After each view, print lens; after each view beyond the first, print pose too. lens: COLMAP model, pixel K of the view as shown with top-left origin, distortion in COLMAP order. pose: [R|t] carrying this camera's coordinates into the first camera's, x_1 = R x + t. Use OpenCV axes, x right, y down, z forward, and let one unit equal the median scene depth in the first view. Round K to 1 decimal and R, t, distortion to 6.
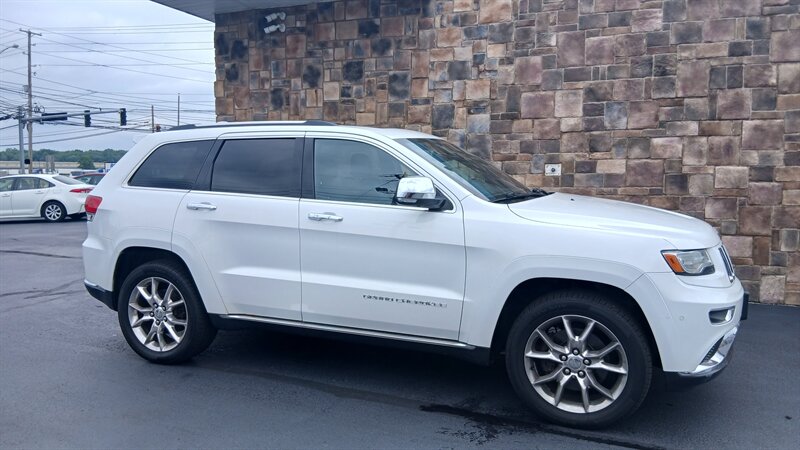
lens RADIAL K [[604.3, 0, 399.6], [0, 604.3, 233.8], [0, 0, 1]] dist [0.112370, -0.196545]
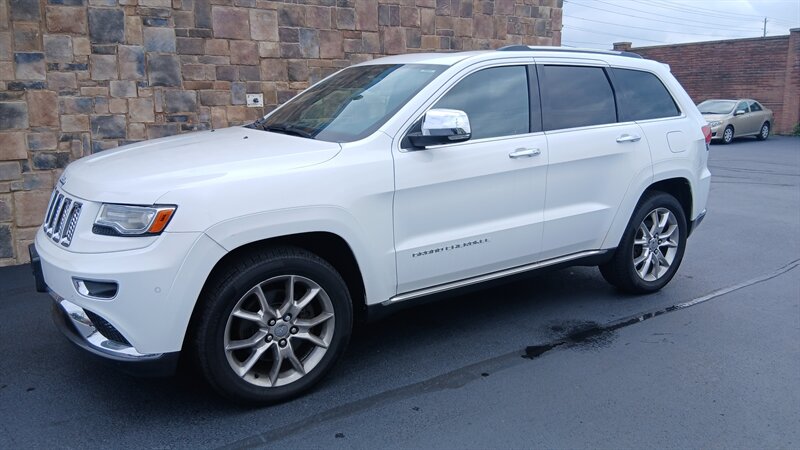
lens RADIAL K [[604.3, 0, 403.3], [0, 604.3, 229.4], [0, 0, 1]] dist [0.112370, -0.196545]
pose [[0.513371, -0.190118, 0.836842, -0.423404], [0.101408, 0.981759, 0.160831, -0.041427], [-0.852154, 0.002296, 0.523286, 0.348812]]
